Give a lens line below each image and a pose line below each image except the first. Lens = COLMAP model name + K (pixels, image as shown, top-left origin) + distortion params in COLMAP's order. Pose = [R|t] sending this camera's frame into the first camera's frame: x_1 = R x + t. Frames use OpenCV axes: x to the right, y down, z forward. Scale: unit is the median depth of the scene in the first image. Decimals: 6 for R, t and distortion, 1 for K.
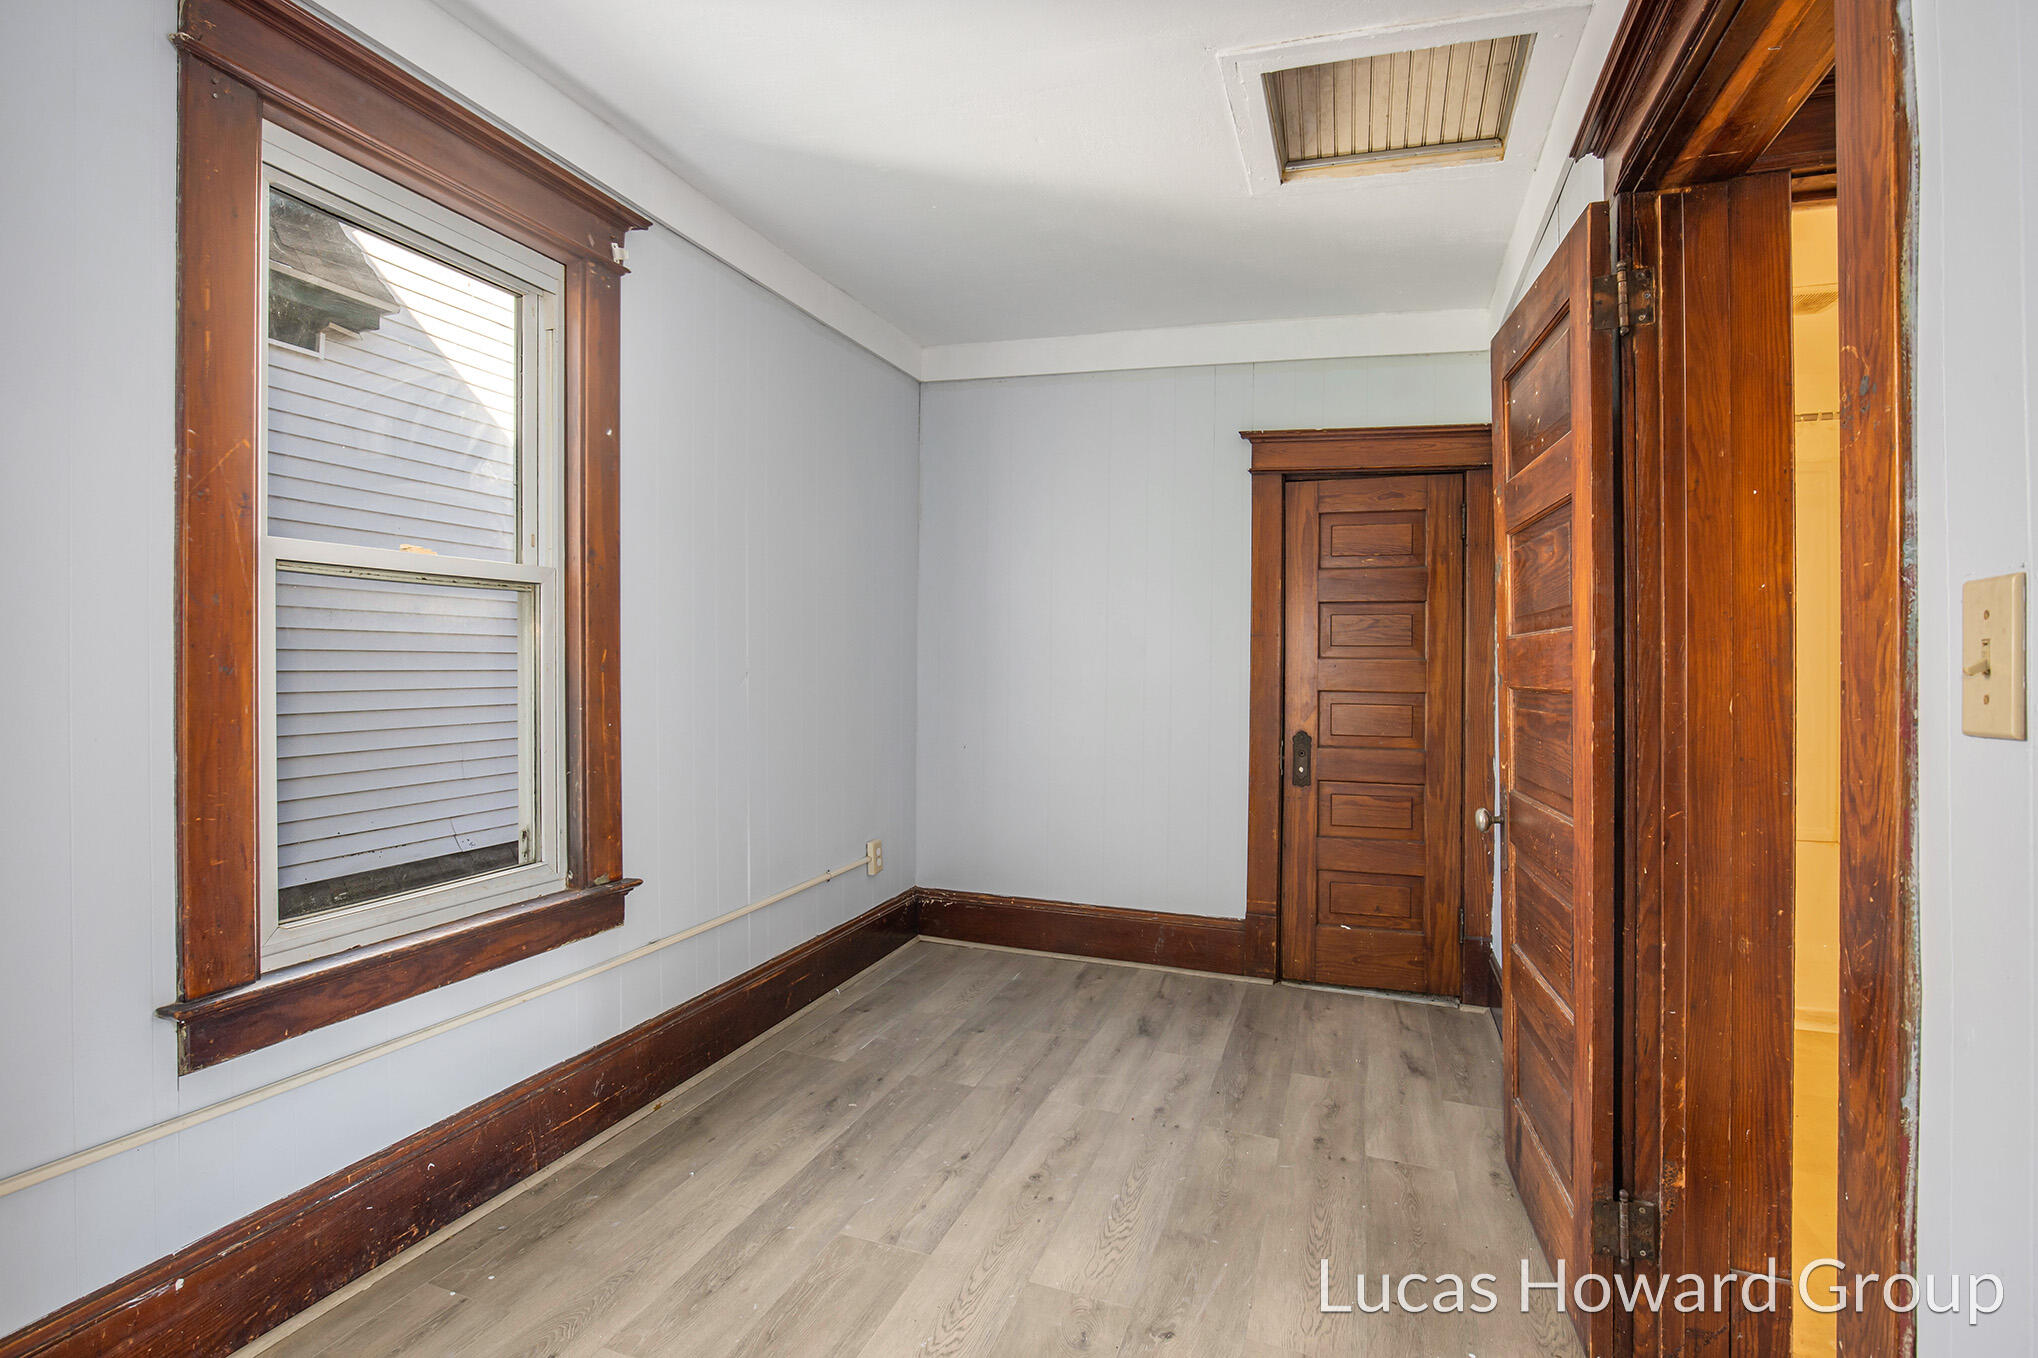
lens RADIAL K [[1050.8, 0, 1019.8], [0, 1050.8, 656.2], [0, 0, 1]] dist [0.000105, 0.001145]
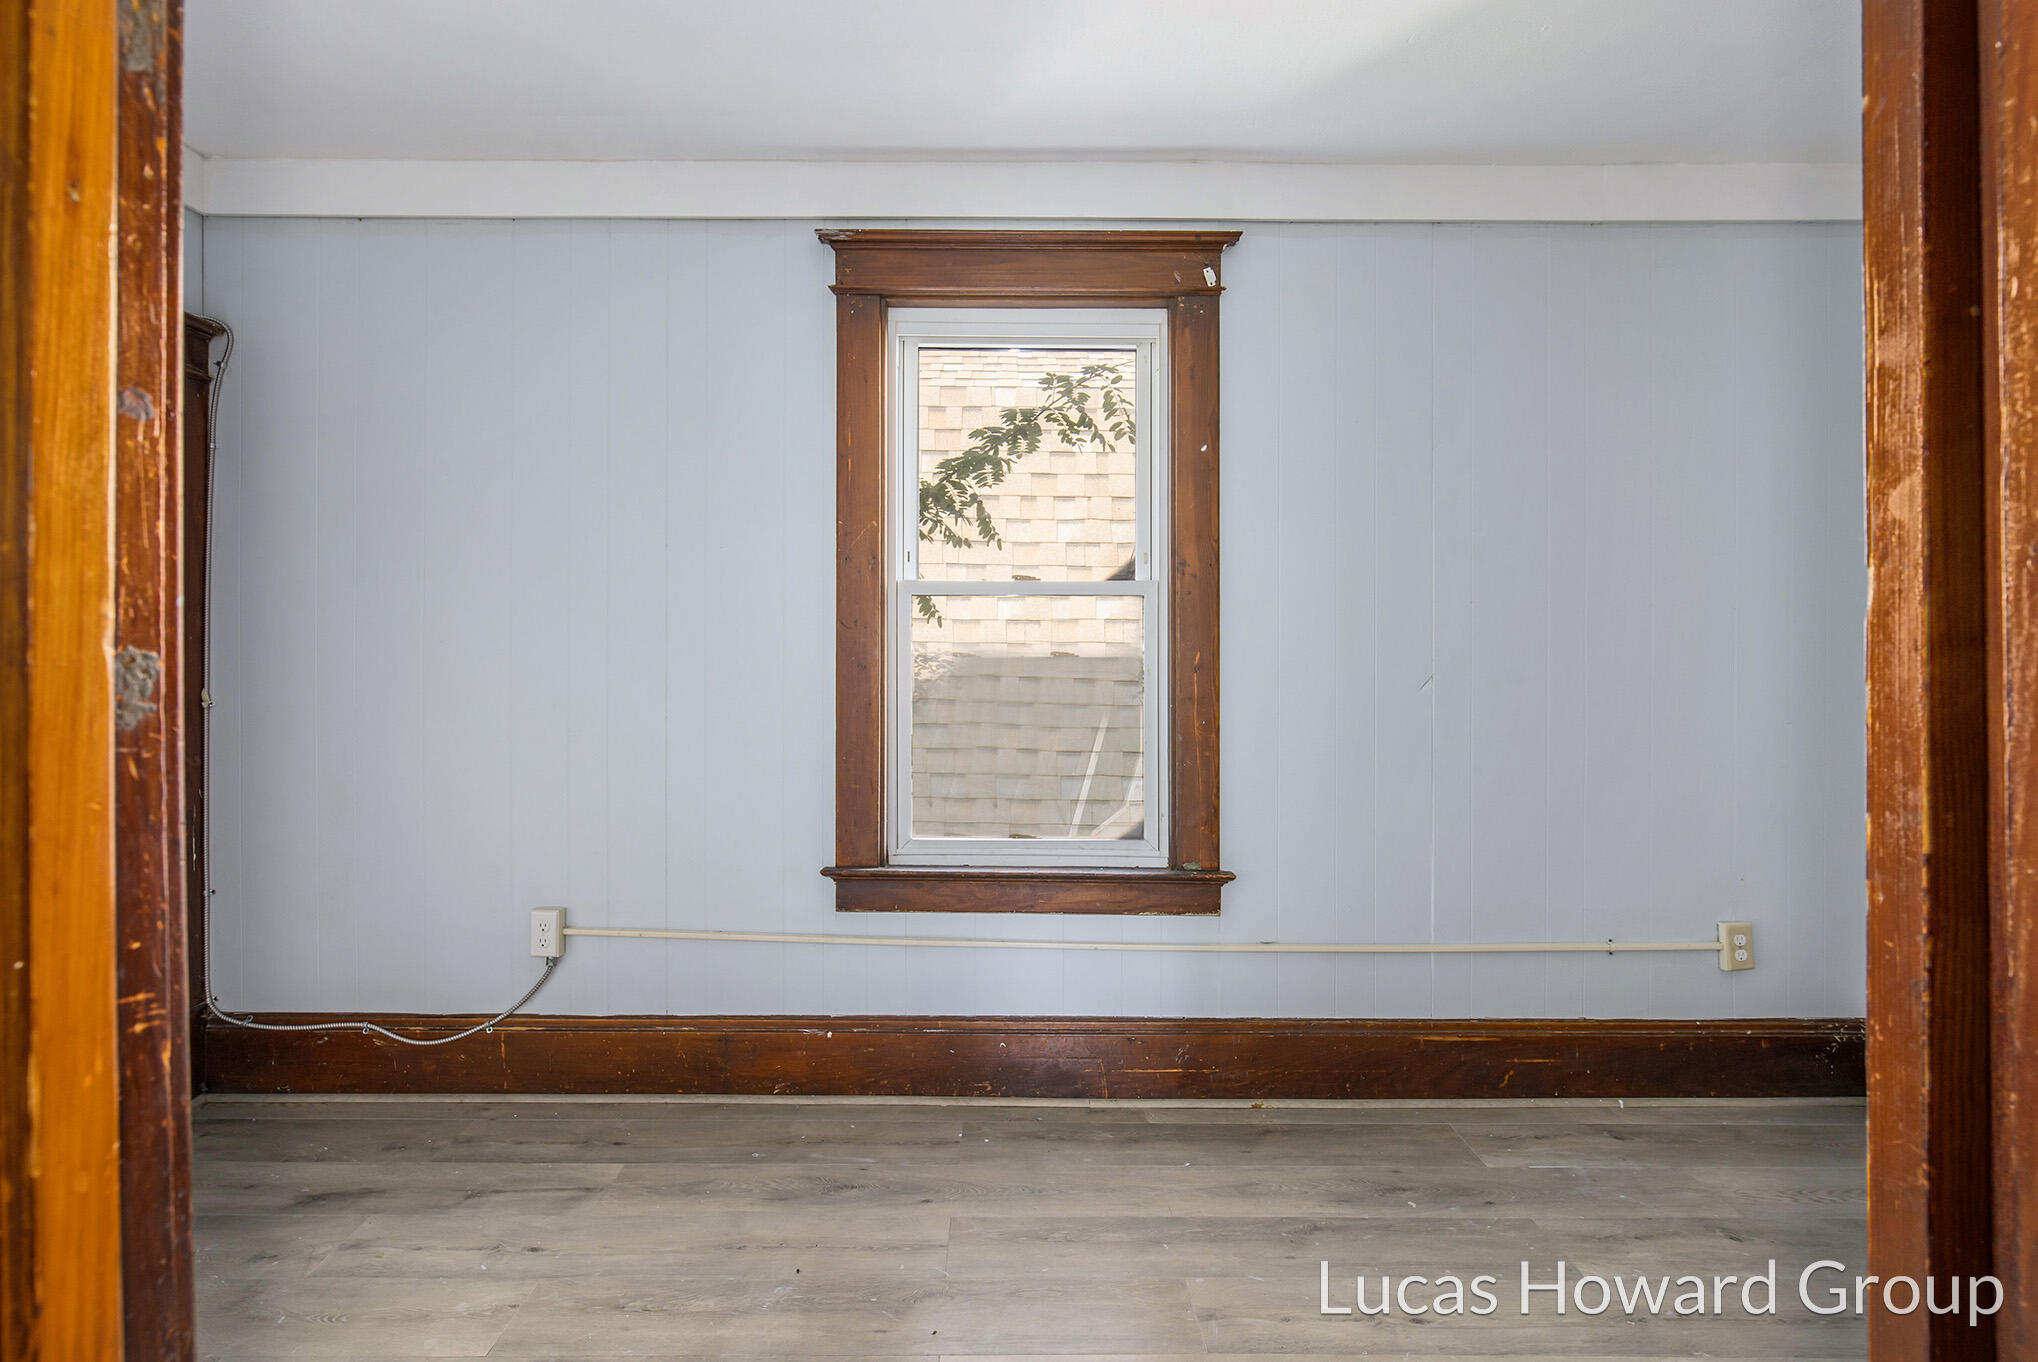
lens RADIAL K [[1023.1, 0, 981.9], [0, 1023.1, 678.8], [0, 0, 1]] dist [0.020724, 0.000113]
pose [[0.319408, 0.000811, -0.947617, 0.539623], [-0.000446, 1.000000, 0.000706, 0.020263], [0.947617, 0.000197, 0.319408, 0.467048]]
